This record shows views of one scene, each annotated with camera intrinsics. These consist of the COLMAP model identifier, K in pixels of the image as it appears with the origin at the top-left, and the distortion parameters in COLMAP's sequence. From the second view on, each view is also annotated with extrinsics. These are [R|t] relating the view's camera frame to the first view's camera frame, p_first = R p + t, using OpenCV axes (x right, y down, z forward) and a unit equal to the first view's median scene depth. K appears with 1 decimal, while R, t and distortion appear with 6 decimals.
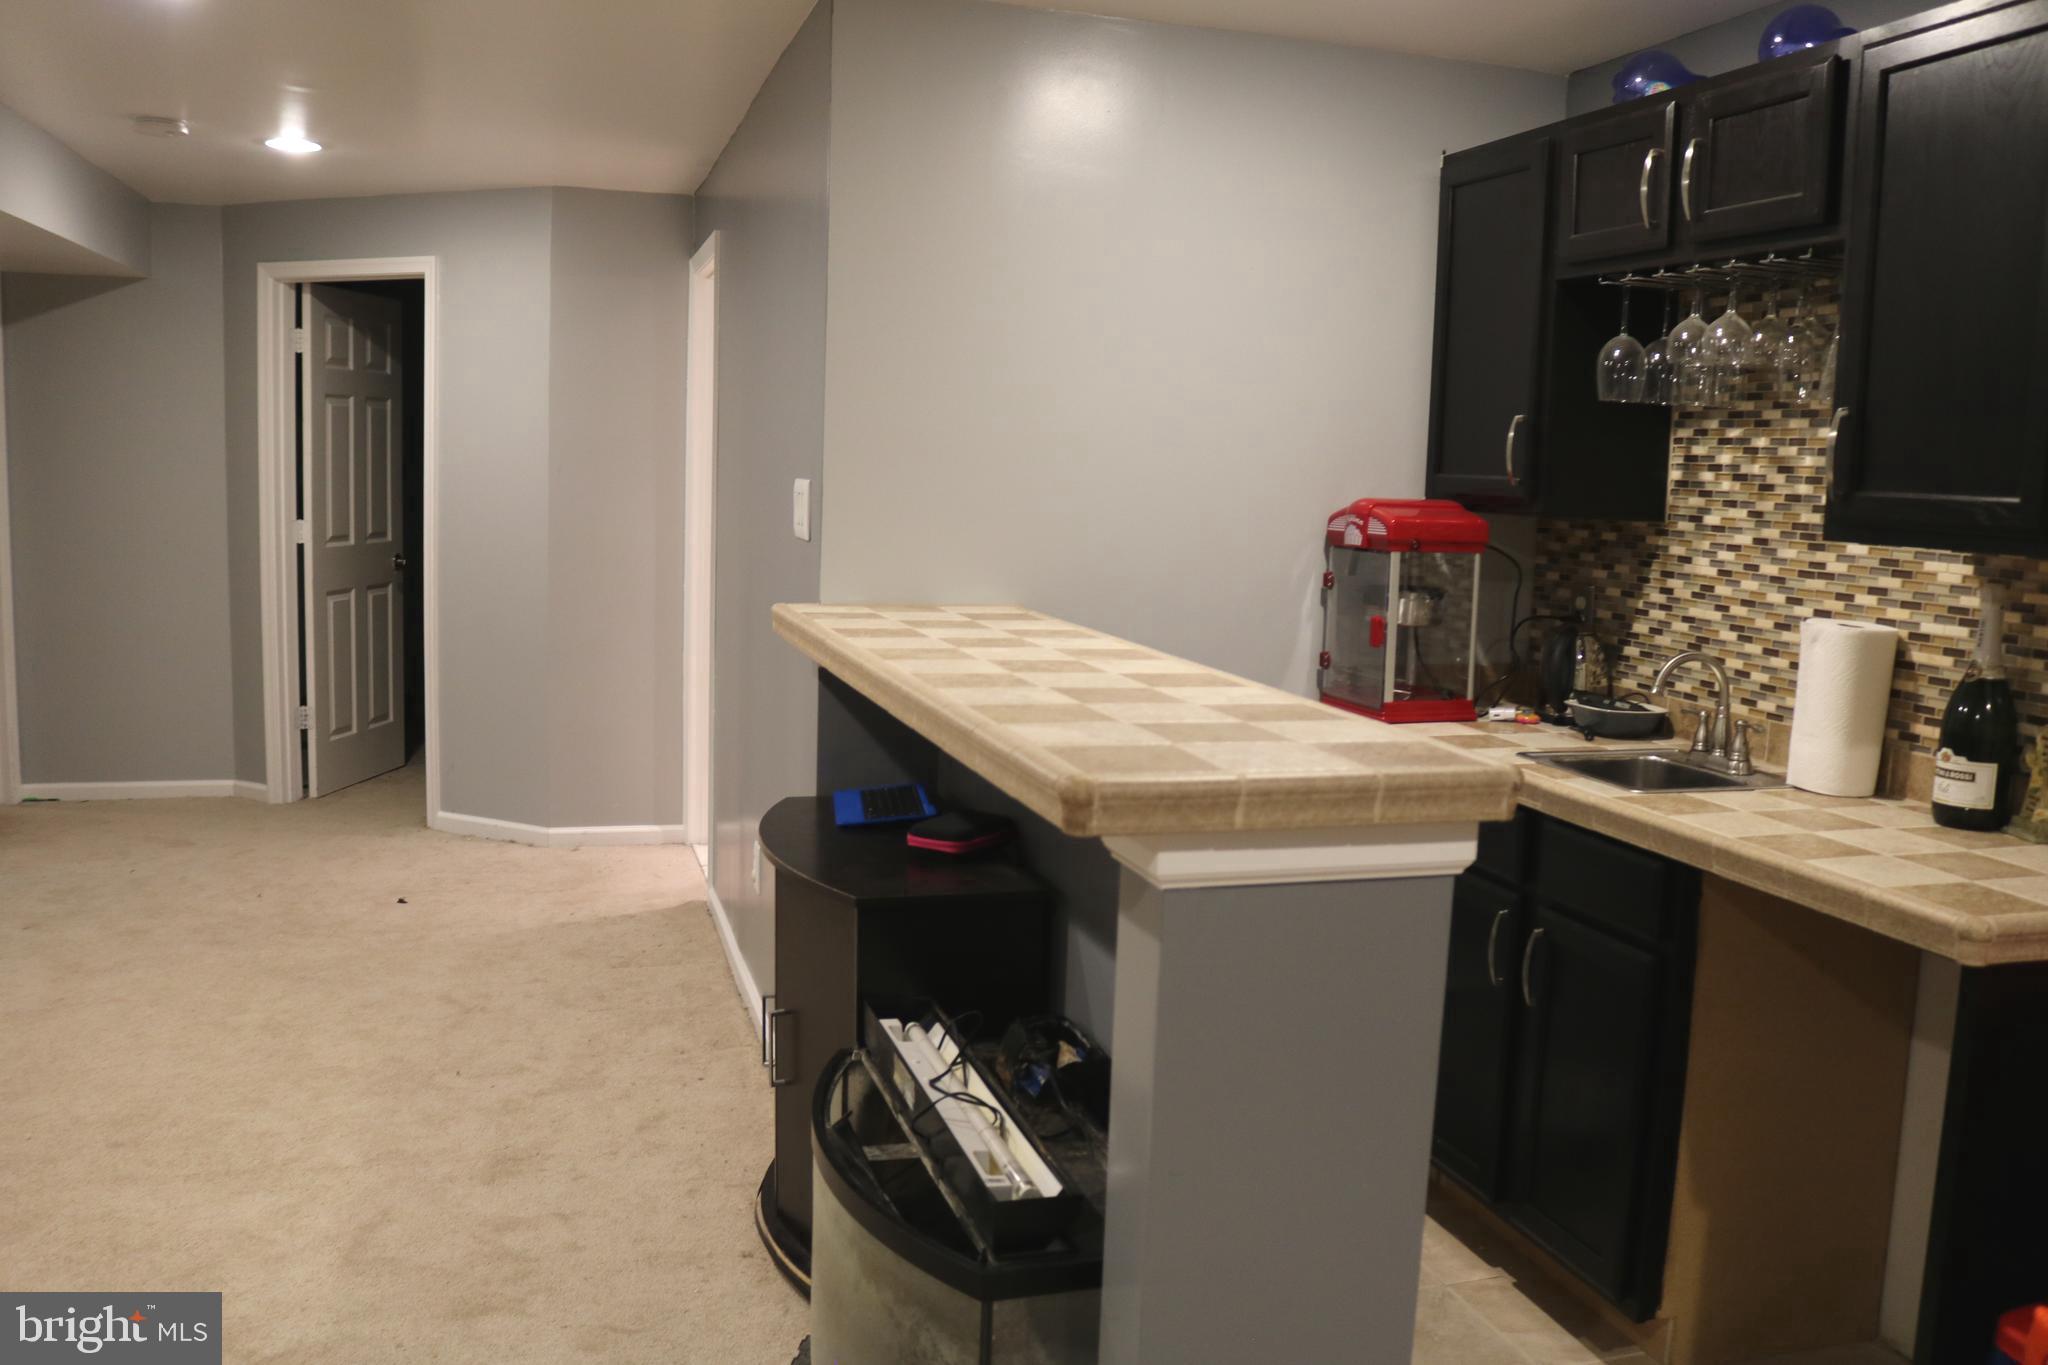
lens RADIAL K [[1680.9, 0, 1024.0], [0, 1680.9, 682.5], [0, 0, 1]] dist [-0.161018, 0.131704]
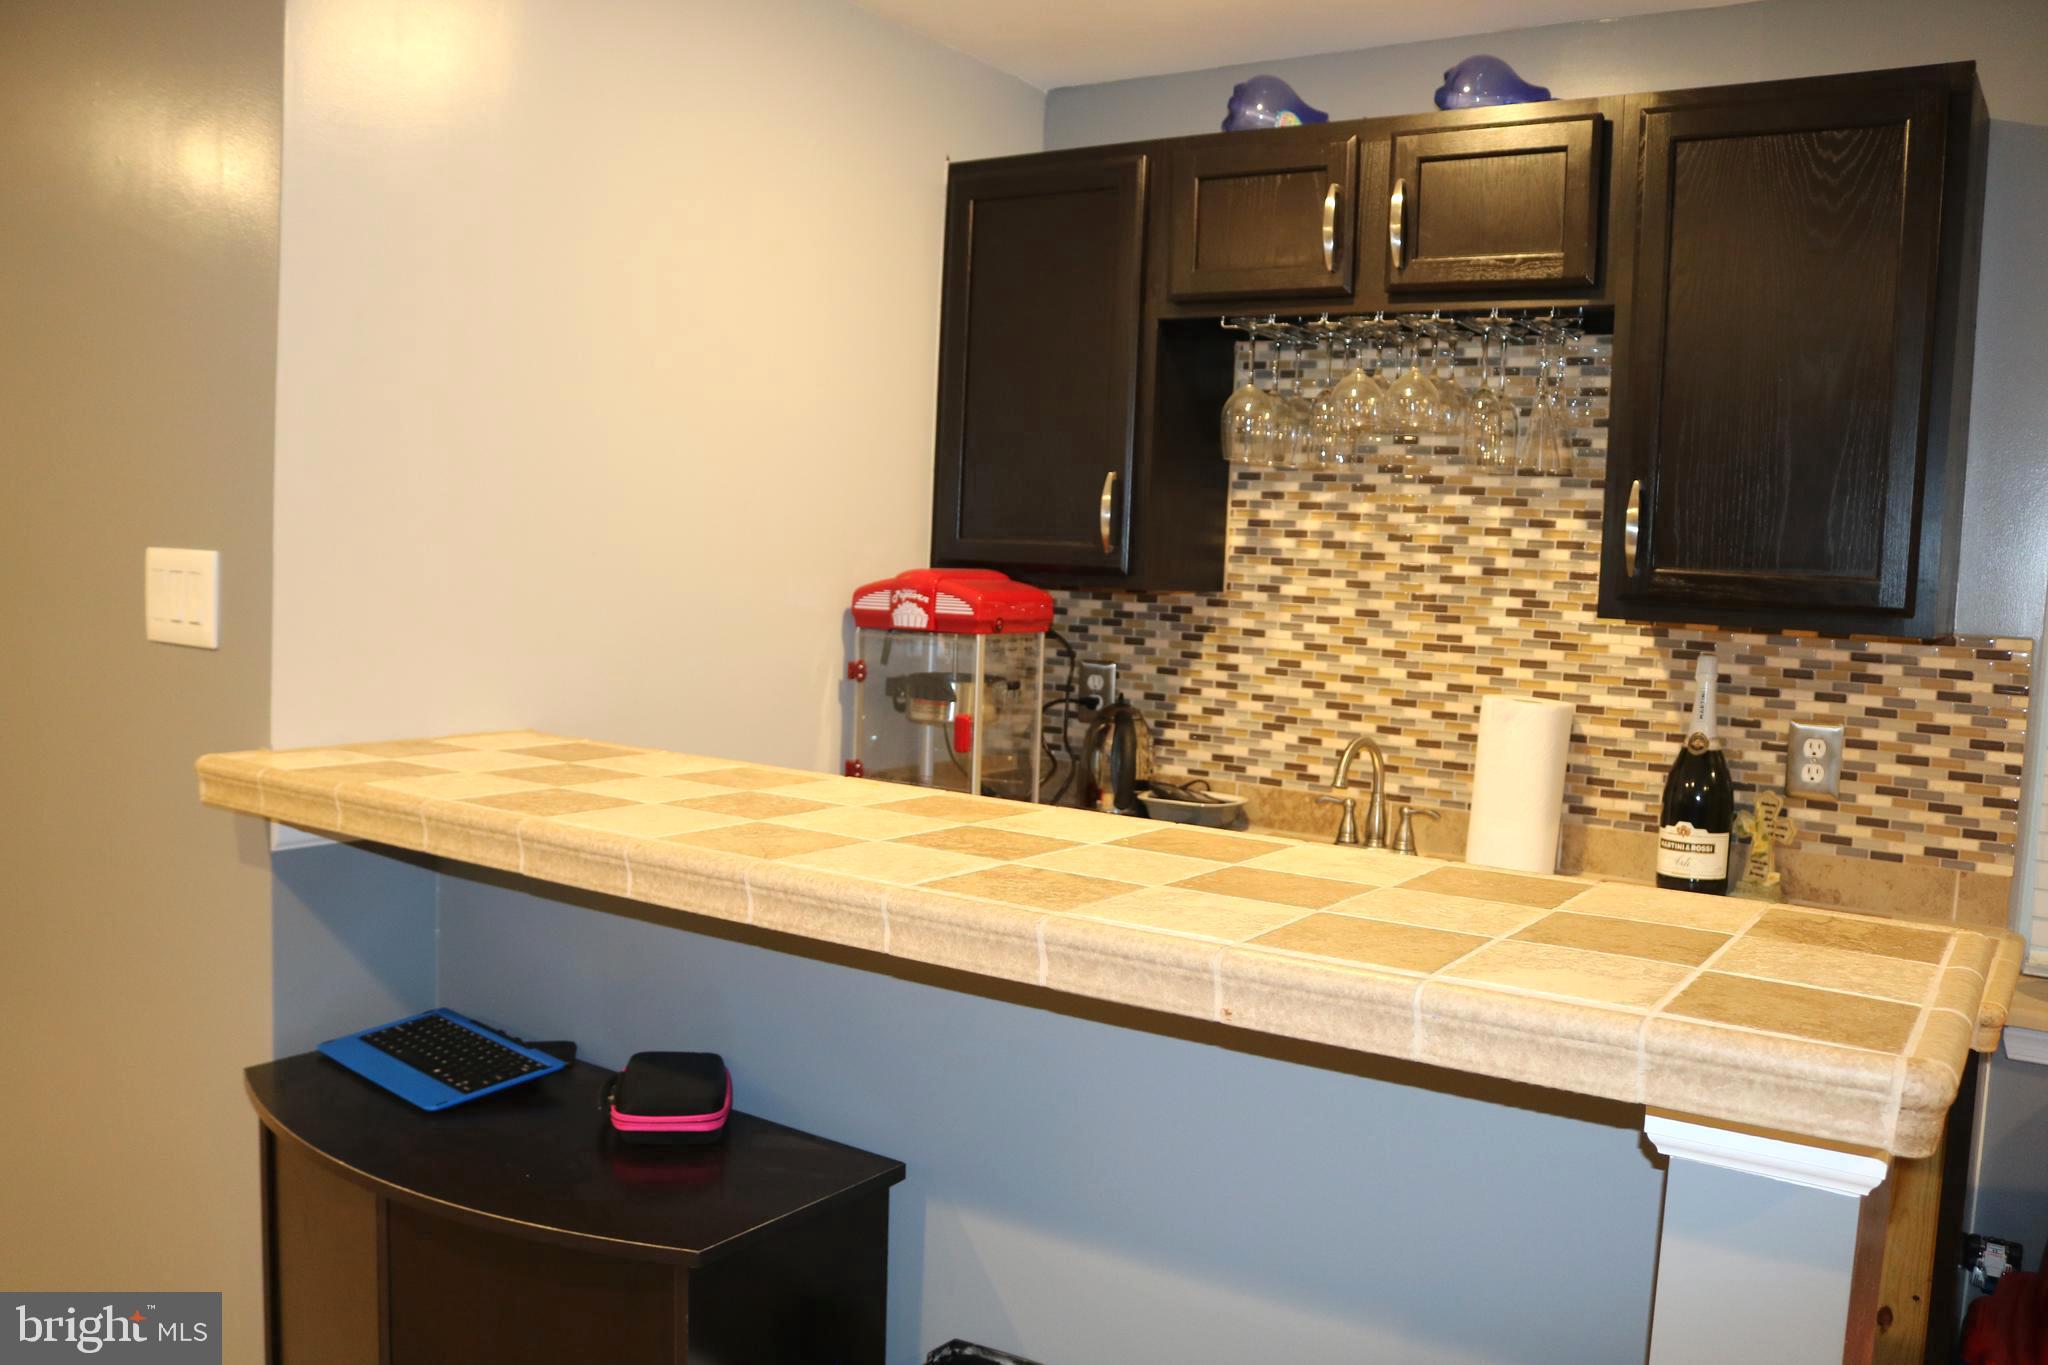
lens RADIAL K [[1680.9, 0, 1024.0], [0, 1680.9, 682.5], [0, 0, 1]] dist [-0.161018, 0.131704]
pose [[0.770155, -0.047538, 0.636083, -0.307750], [0.064280, 0.997927, -0.003248, -0.054671], [-0.634610, 0.043389, 0.771614, 0.374685]]
